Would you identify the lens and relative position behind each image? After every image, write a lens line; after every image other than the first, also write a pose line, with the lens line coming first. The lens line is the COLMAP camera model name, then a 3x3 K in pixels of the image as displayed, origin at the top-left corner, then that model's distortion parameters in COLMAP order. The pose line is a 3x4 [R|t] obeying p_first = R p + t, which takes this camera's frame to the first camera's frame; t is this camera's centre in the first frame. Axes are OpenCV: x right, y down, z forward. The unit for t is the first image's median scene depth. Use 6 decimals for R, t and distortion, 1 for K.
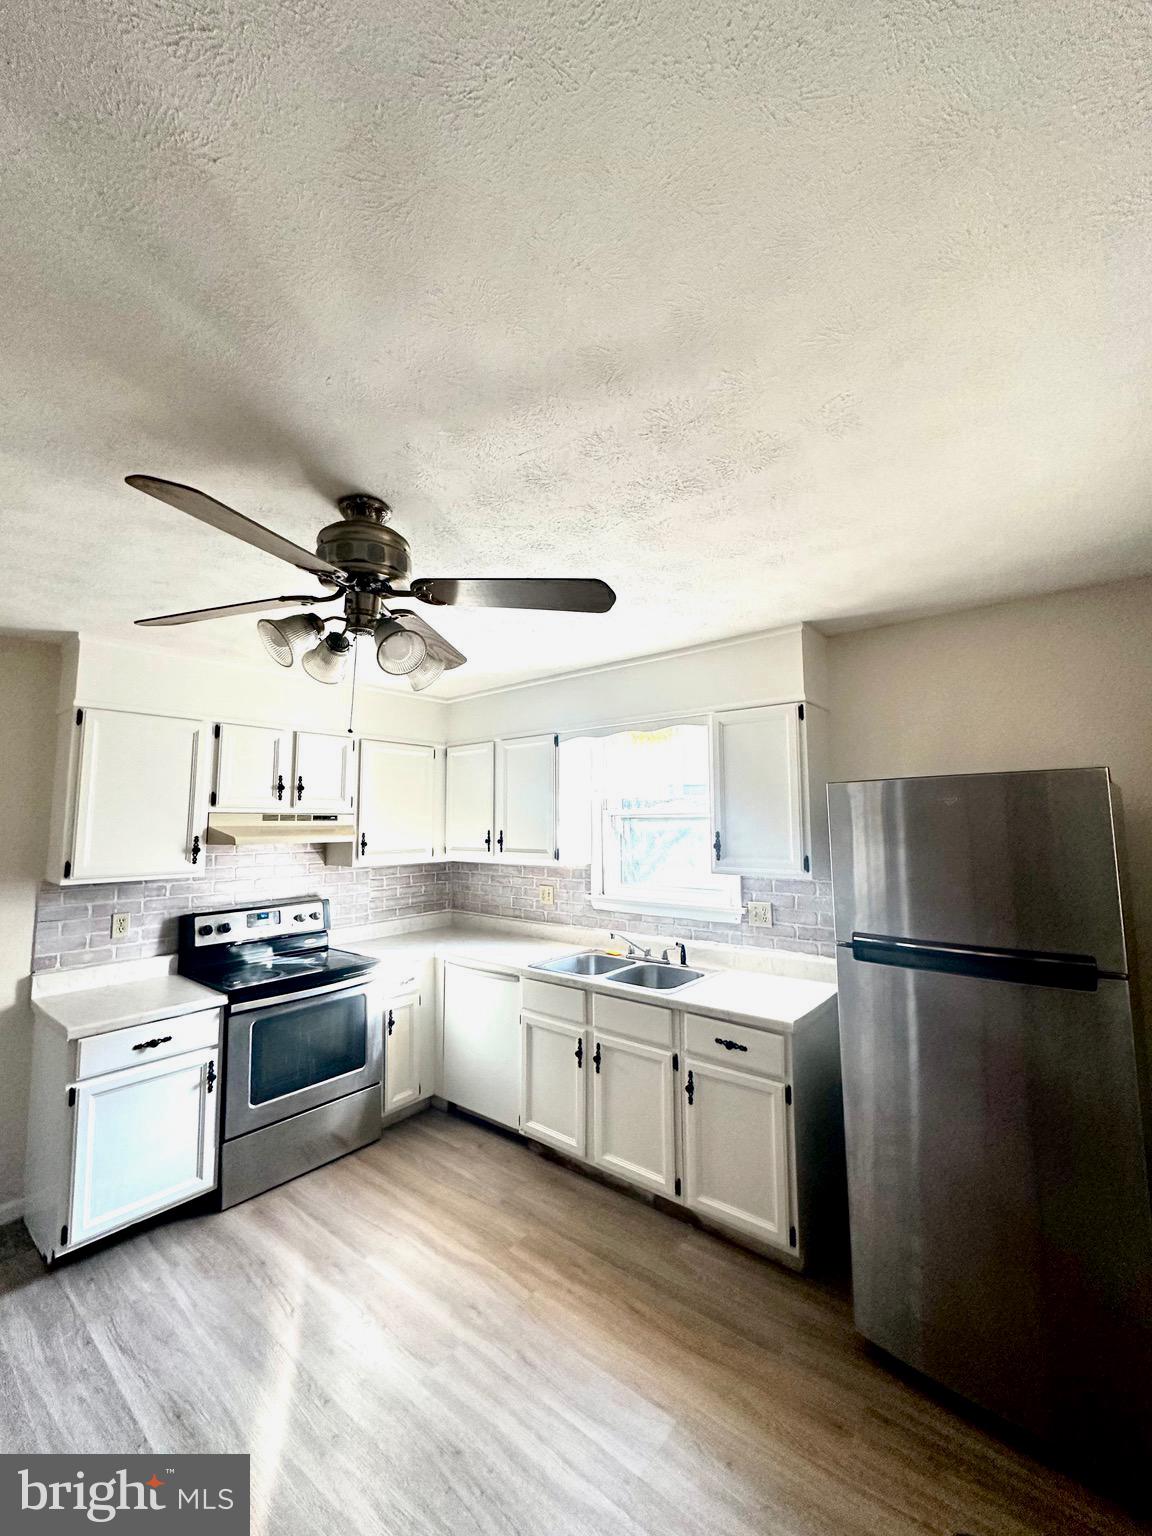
lens RADIAL K [[611.2, 0, 568.5], [0, 611.2, 764.7], [0, 0, 1]] dist [-0.002203, -0.000367]
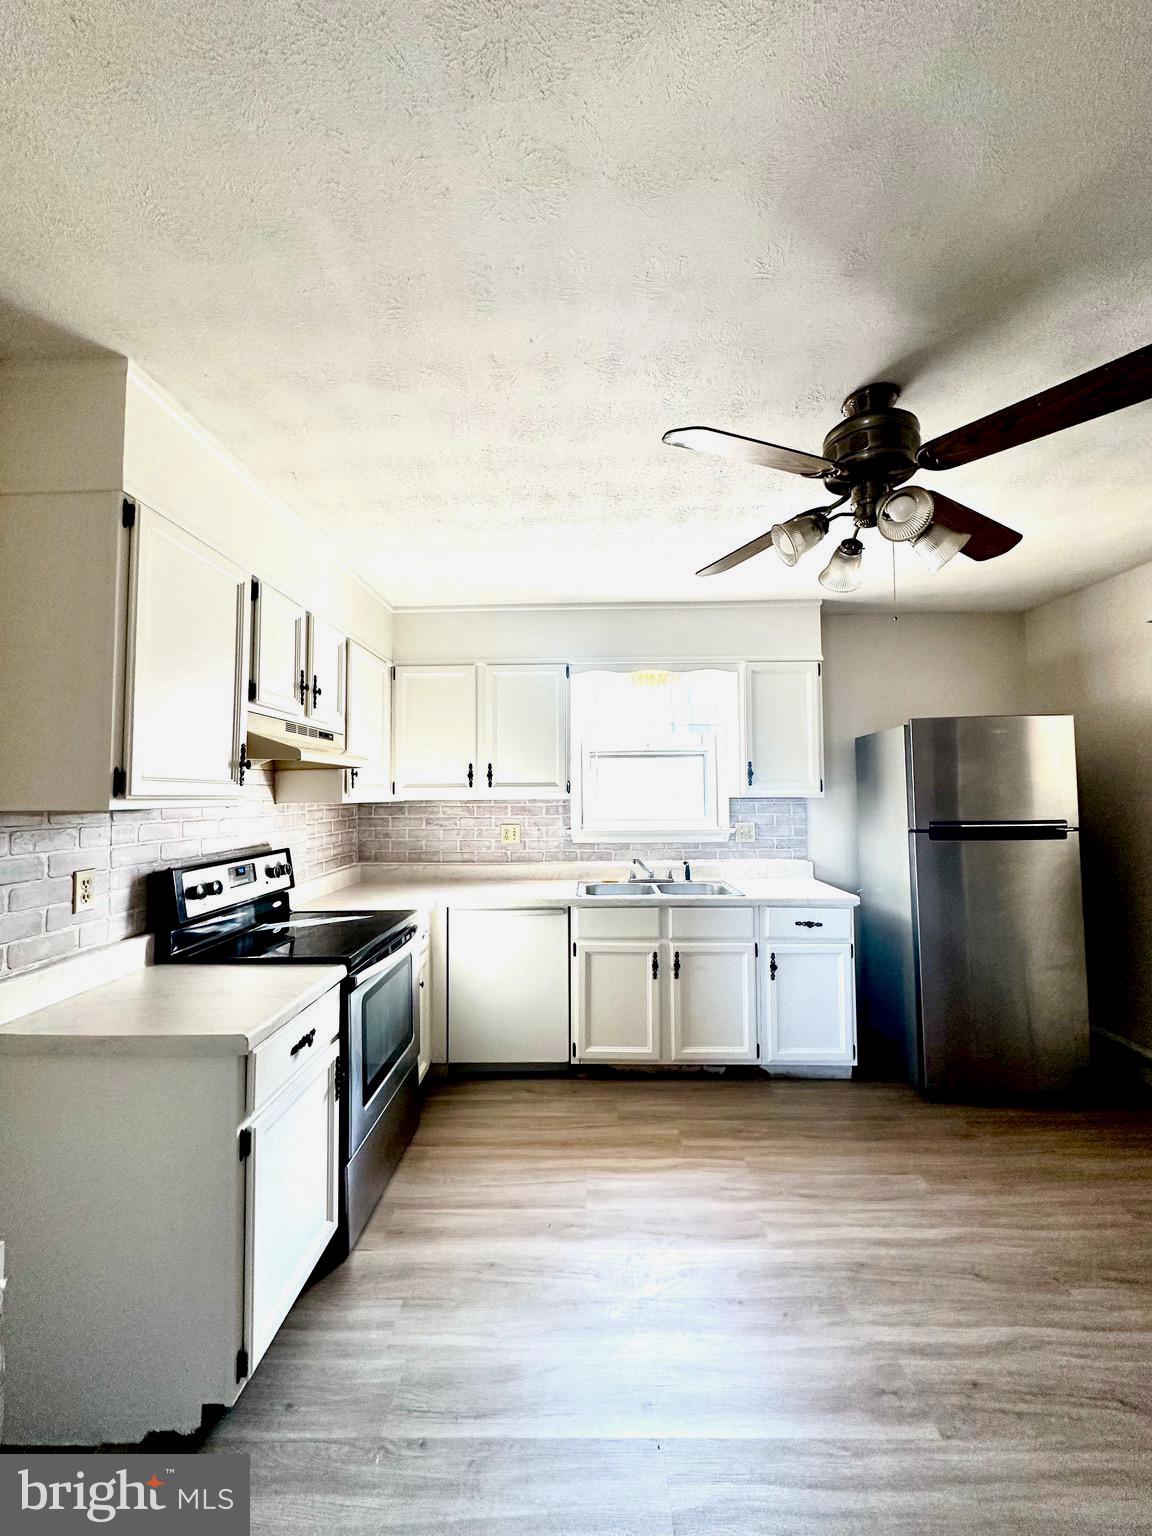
lens RADIAL K [[611.2, 0, 572.3], [0, 611.2, 767.6], [0, 0, 1]] dist [-0.002203, -0.000367]
pose [[0.784936, 0.027999, 0.618944, -0.744978], [-0.057269, 0.997980, 0.027483, 0.104928], [-0.616924, -0.057019, 0.784954, 0.267418]]
